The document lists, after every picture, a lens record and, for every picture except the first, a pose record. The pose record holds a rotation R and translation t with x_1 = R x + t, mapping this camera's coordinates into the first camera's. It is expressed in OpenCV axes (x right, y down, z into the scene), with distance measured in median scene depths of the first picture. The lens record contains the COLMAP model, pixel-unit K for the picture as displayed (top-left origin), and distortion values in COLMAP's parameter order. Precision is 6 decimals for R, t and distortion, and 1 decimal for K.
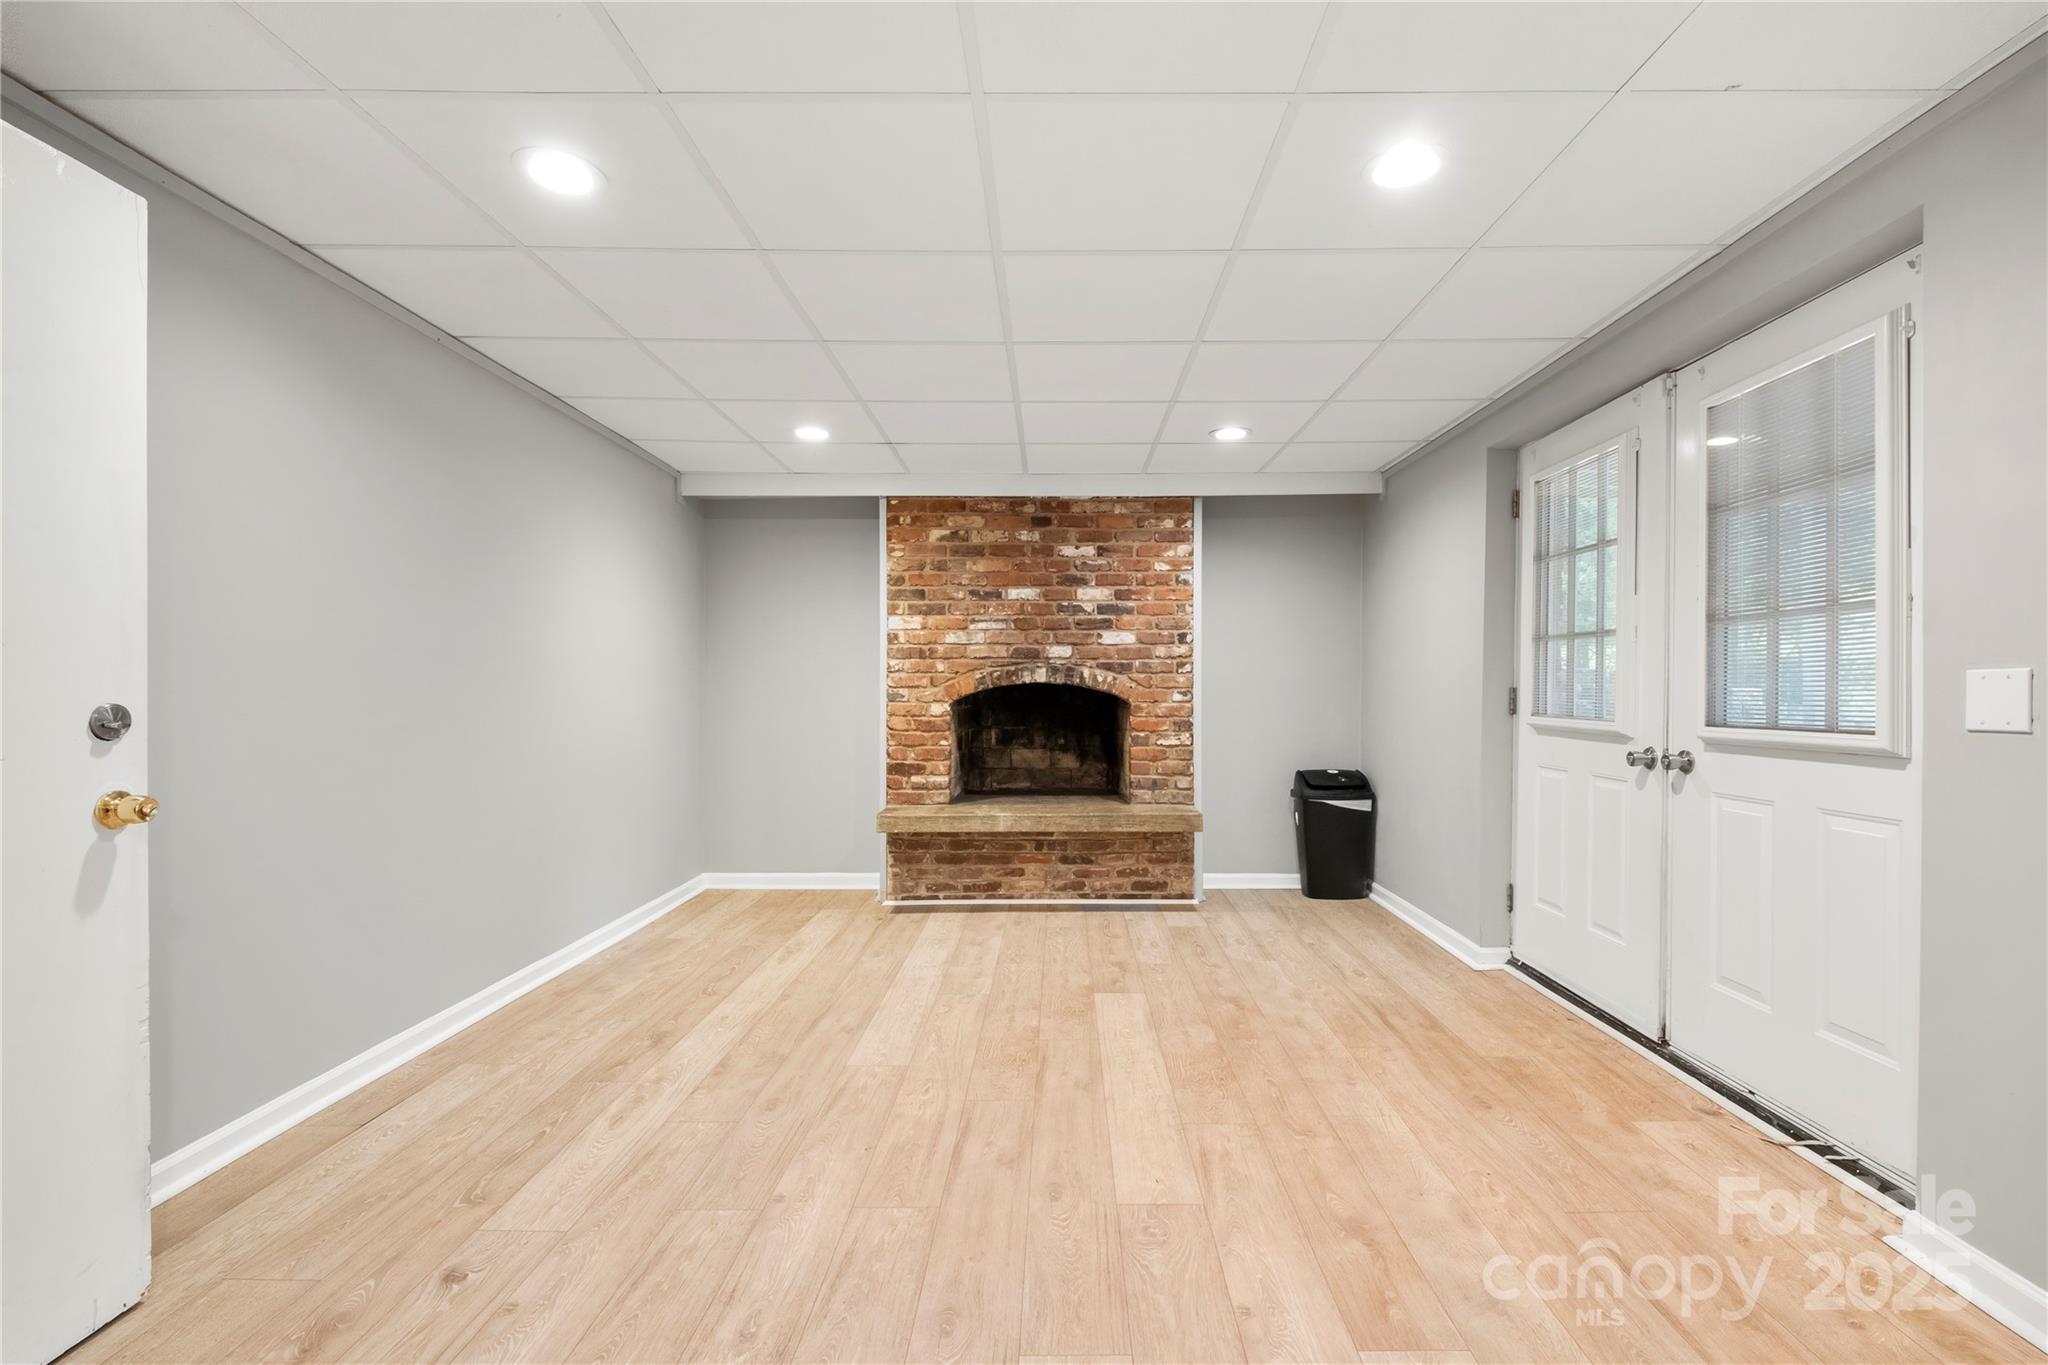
lens RADIAL K [[906.4, 0, 1037.2], [0, 906.4, 687.7], [0, 0, 1]] dist [0.002143, -0.005112]
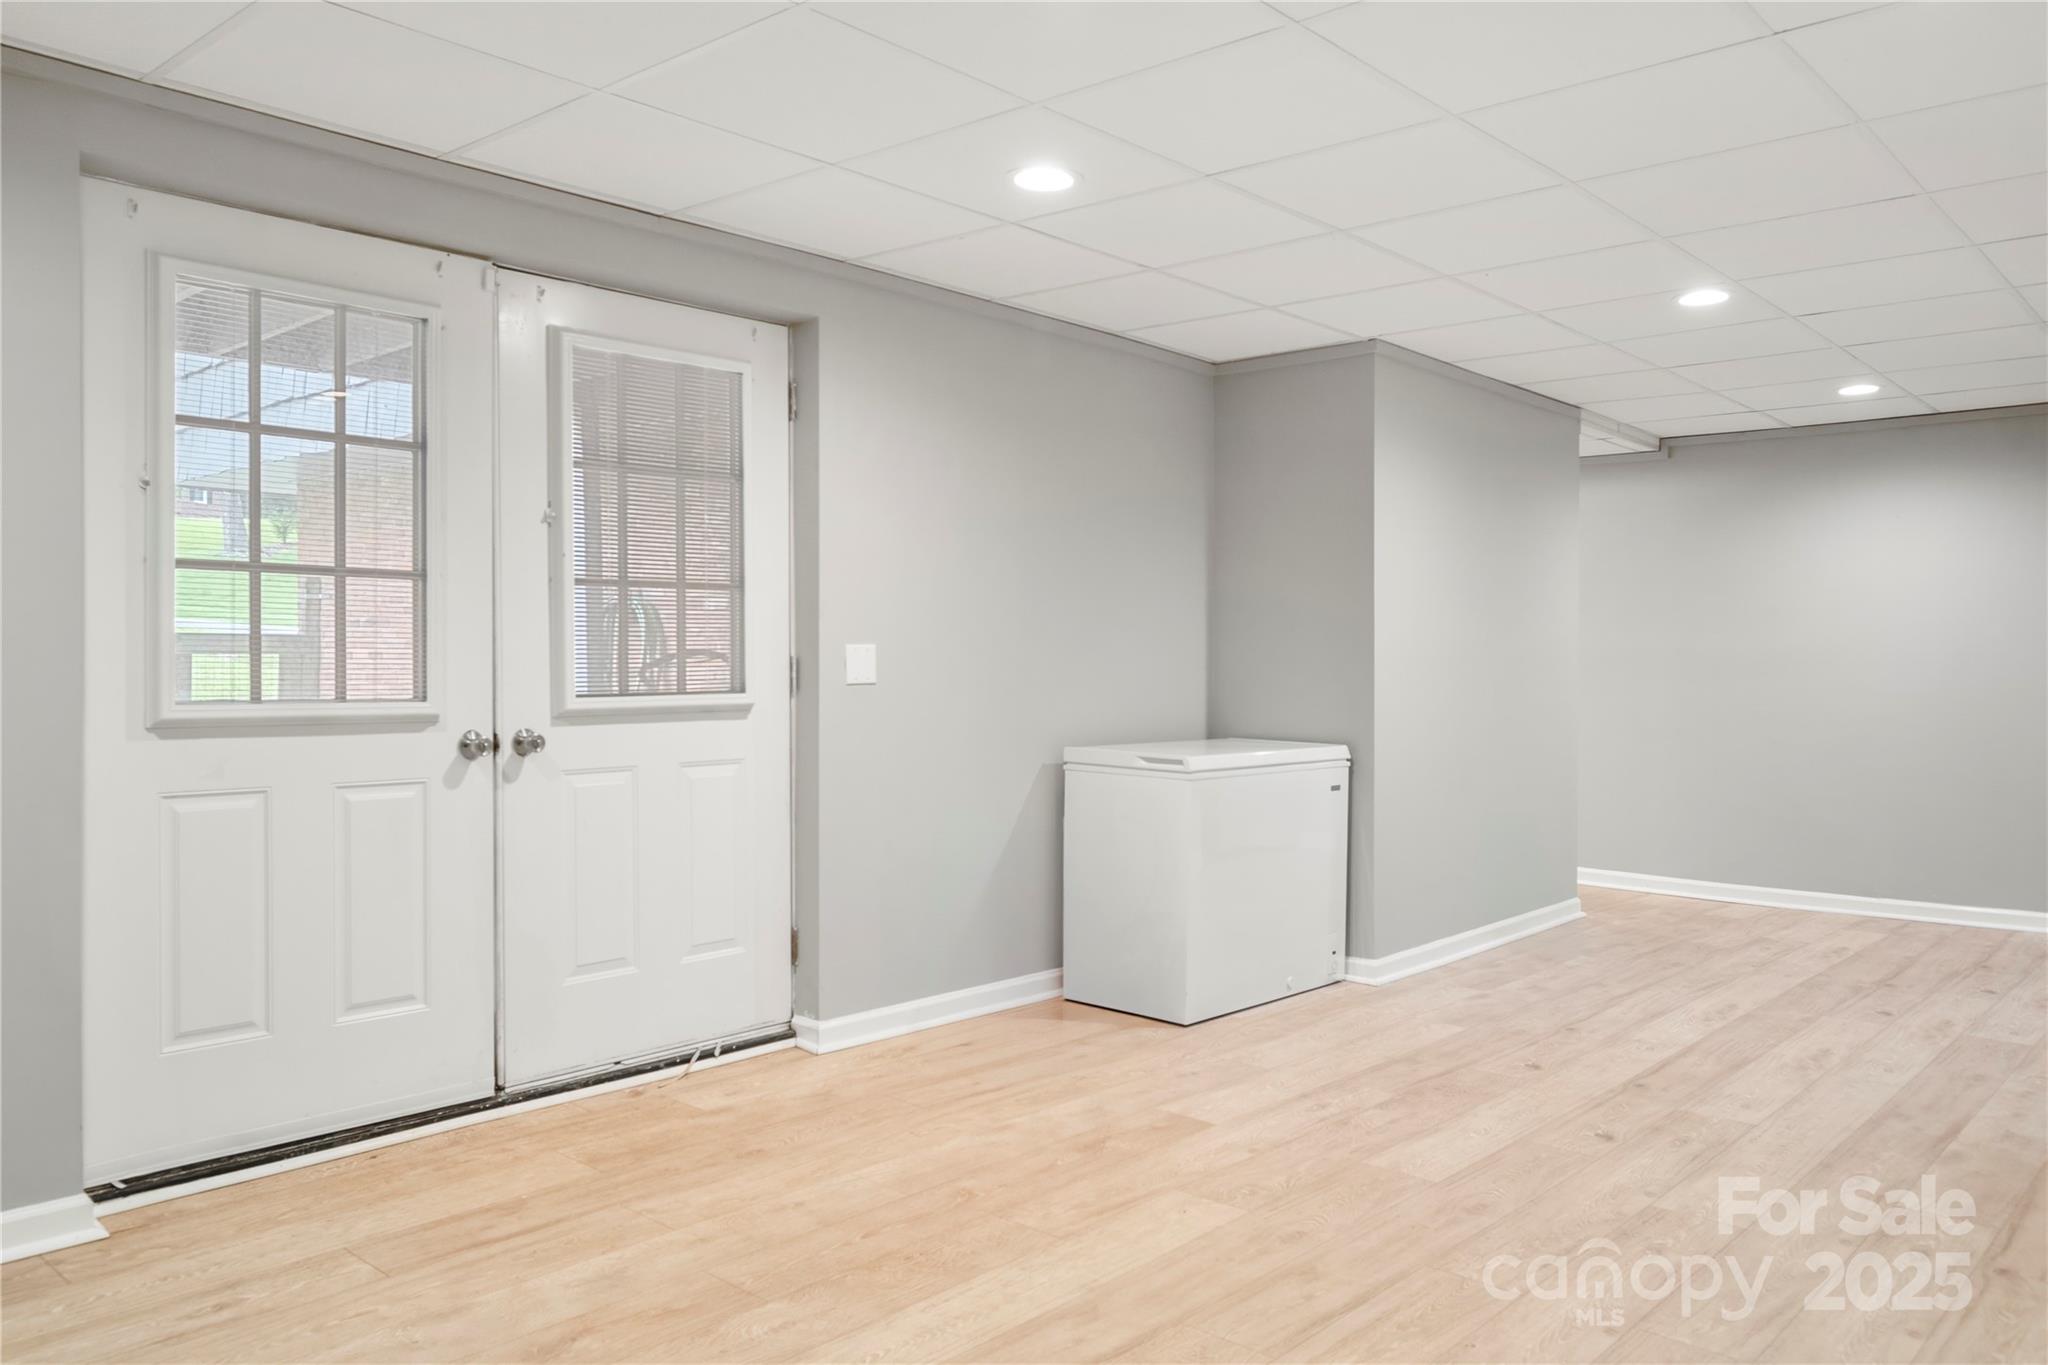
lens RADIAL K [[1544.0, 0, 1030.1], [0, 1544.0, 677.4], [0, 0, 1]] dist [-0.024506, 0.002923]
pose [[-0.768184, -0.013693, 0.640083, -0.561425], [-0.005246, 0.999872, 0.015093, -0.003100], [-0.640208, 0.008237, -0.768157, 1.775162]]
